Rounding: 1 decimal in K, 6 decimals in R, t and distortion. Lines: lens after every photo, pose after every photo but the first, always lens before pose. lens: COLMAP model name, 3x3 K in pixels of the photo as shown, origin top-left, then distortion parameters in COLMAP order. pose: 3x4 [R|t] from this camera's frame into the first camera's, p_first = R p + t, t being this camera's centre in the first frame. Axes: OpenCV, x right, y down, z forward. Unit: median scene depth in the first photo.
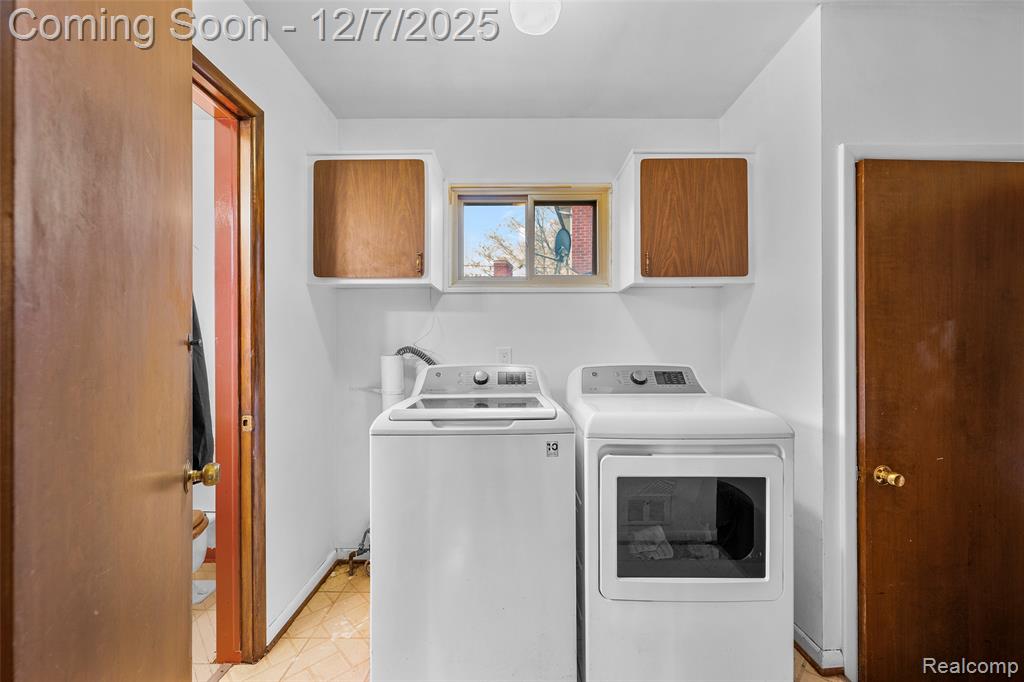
lens RADIAL K [[403.0, 0, 511.3], [0, 403.0, 342.7], [0, 0, 1]] dist [-0.000241, 0.000049]
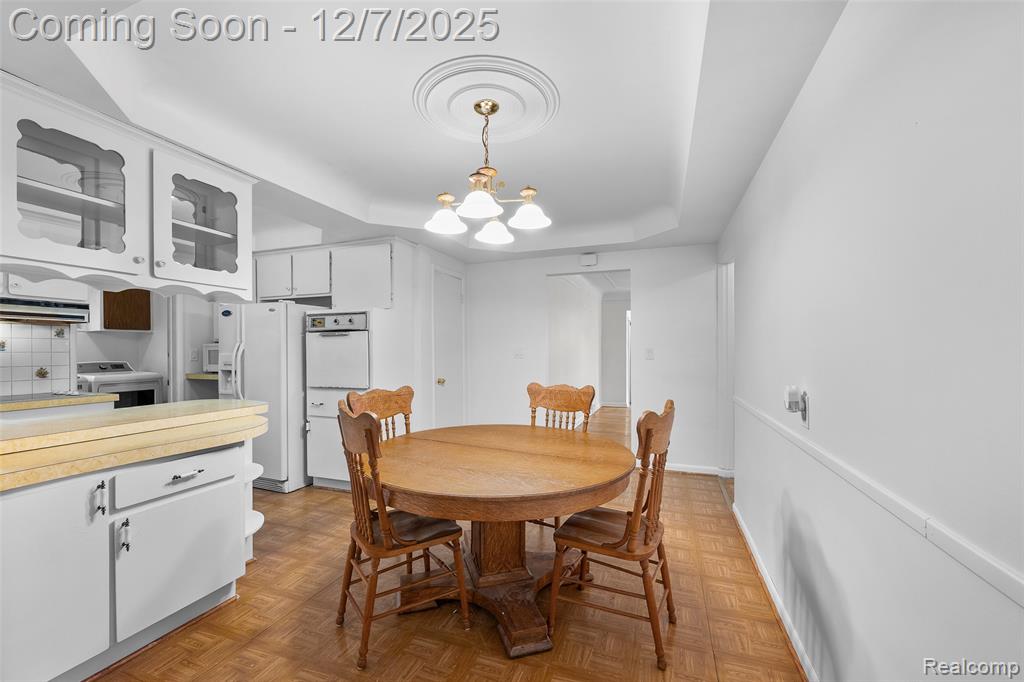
lens RADIAL K [[413.8, 0, 506.3], [0, 413.8, 349.9], [0, 0, 1]] dist [0.000076, -0.000398]
pose [[0.358515, 0.004532, 0.933513, -1.271268], [-0.002525, 0.999989, -0.003886, -0.021078], [-0.933521, -0.000964, 0.358523, -2.450901]]
